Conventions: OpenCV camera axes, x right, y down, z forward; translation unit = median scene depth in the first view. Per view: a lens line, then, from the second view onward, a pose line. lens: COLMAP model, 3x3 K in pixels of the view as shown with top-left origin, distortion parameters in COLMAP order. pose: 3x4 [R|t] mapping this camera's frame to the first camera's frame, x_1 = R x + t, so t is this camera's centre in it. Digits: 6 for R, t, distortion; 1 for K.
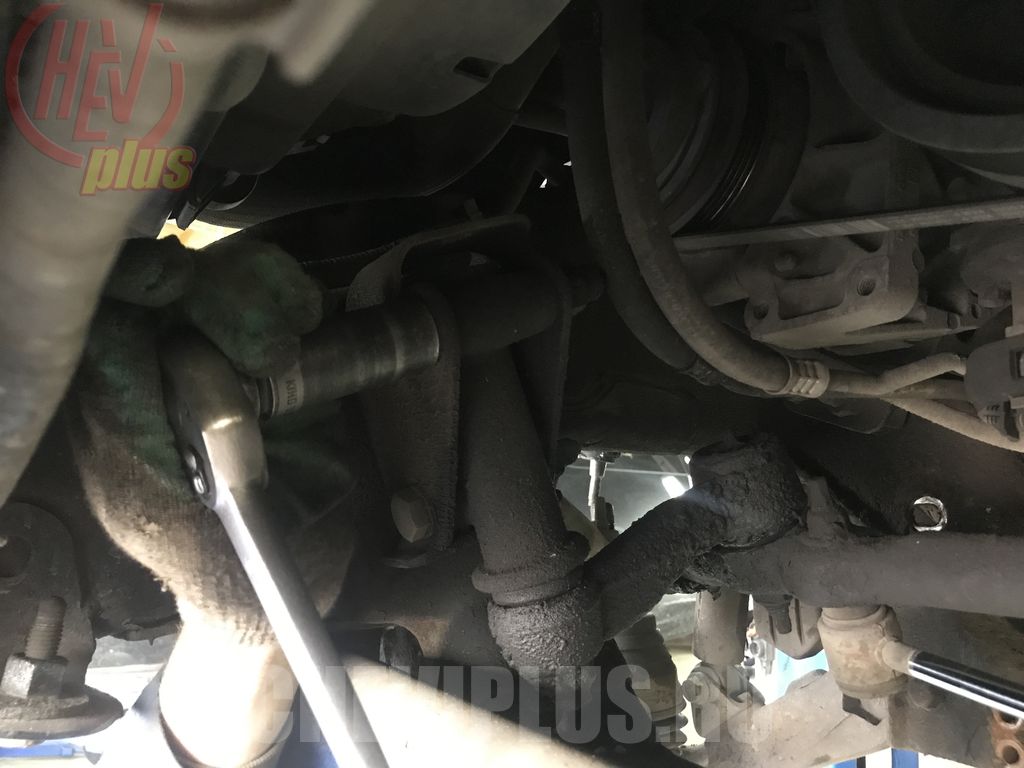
lens RADIAL K [[860.7, 0, 514.3], [0, 860.7, 383.3], [0, 0, 1]] dist [-0.001423, -0.027093]
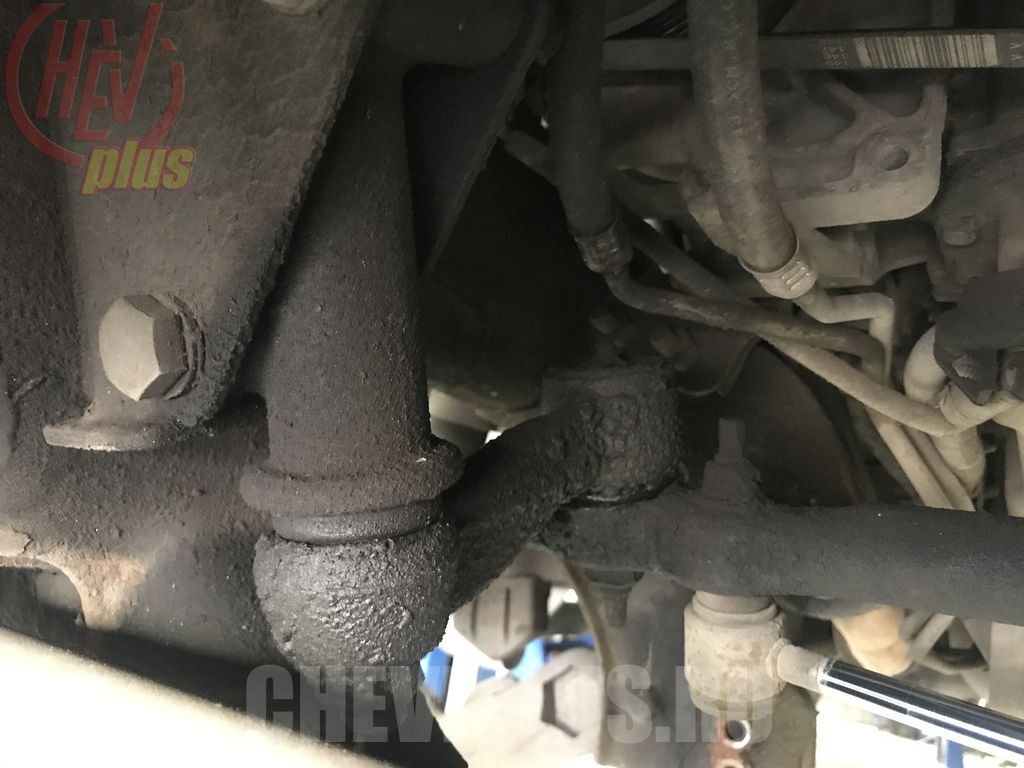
lens RADIAL K [[860.7, 0, 514.5], [0, 860.7, 386.9], [0, 0, 1]] dist [-0.001423, -0.027093]
pose [[0.883169, 0.182927, 0.431915, -0.137090], [-0.188048, 0.981663, -0.031243, 0.145363], [-0.429710, -0.053628, 0.901373, 0.431960]]
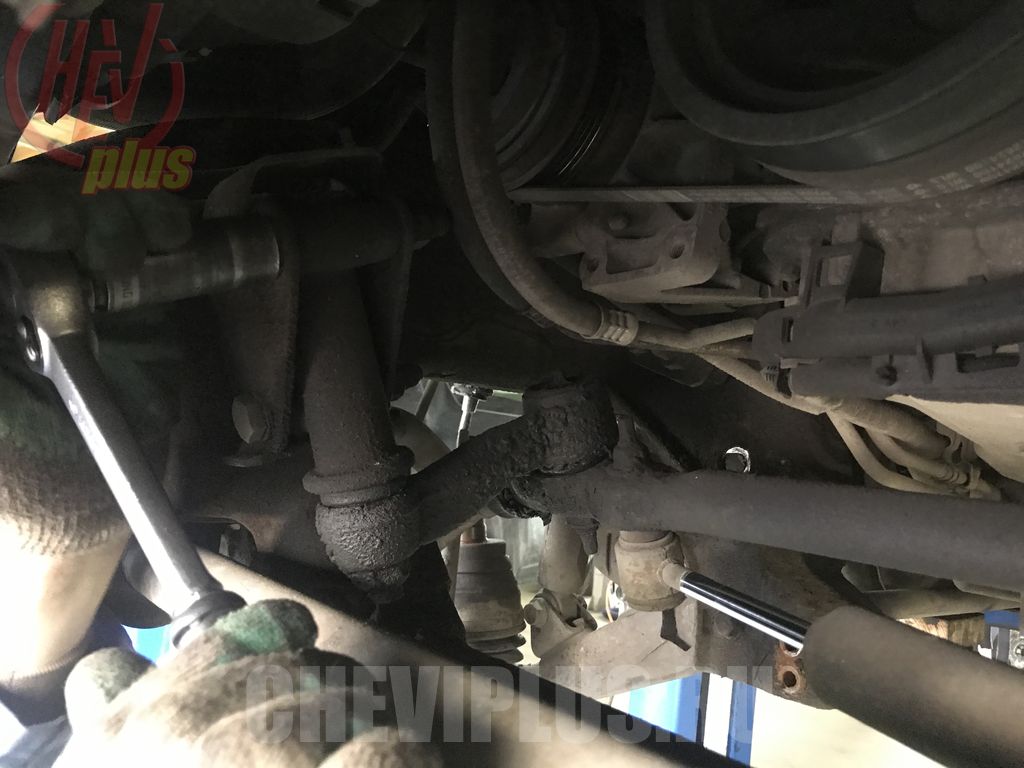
lens RADIAL K [[860.7, 0, 522.4], [0, 860.7, 380.2], [0, 0, 1]] dist [-0.001423, -0.027093]
pose [[0.988665, 0.089775, 0.120341, 0.080110], [-0.097239, 0.993590, 0.057646, 0.010230], [-0.114395, -0.068695, 0.991057, -0.101101]]
